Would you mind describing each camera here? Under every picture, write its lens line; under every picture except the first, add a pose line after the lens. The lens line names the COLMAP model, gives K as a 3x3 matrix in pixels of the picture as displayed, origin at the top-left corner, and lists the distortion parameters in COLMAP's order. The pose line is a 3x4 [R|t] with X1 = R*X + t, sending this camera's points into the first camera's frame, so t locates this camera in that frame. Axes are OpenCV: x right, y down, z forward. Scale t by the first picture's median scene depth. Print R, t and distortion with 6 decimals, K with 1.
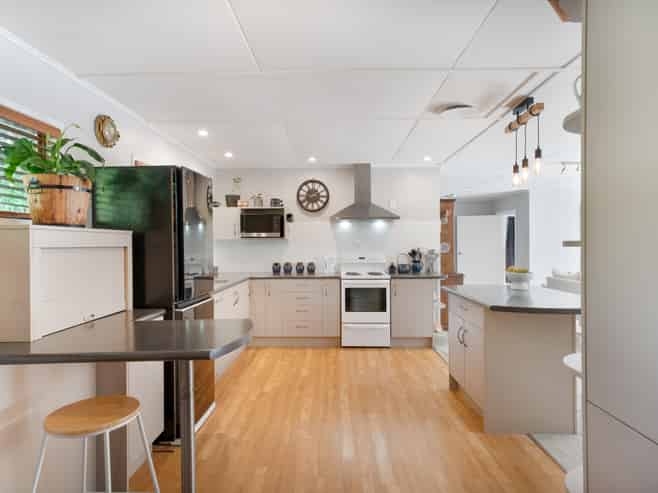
lens RADIAL K [[381.0, 0, 329.0], [0, 381.0, 246.5], [0, 0, 1]] dist [-0.000015, 0.000278]
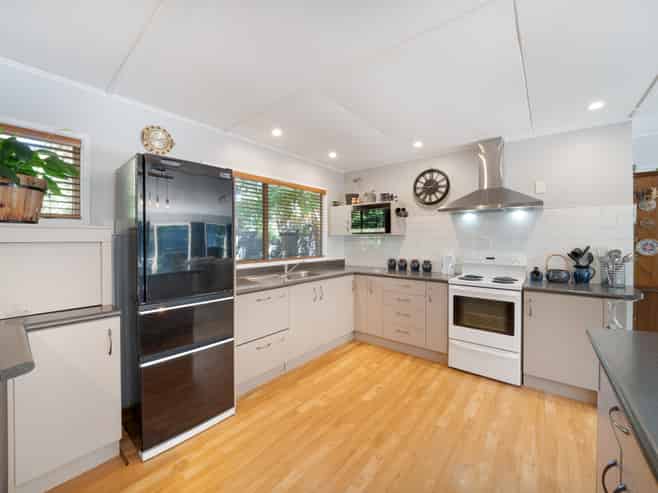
lens RADIAL K [[266.7, 0, 328.7], [0, 266.7, 241.4], [0, 0, 1]] dist [-0.025441, 0.000115]
pose [[0.788606, 0.009587, -0.614824, 0.160690], [-0.007931, 0.999954, 0.005419, -0.004997], [0.614848, 0.000603, 0.788646, 0.364587]]
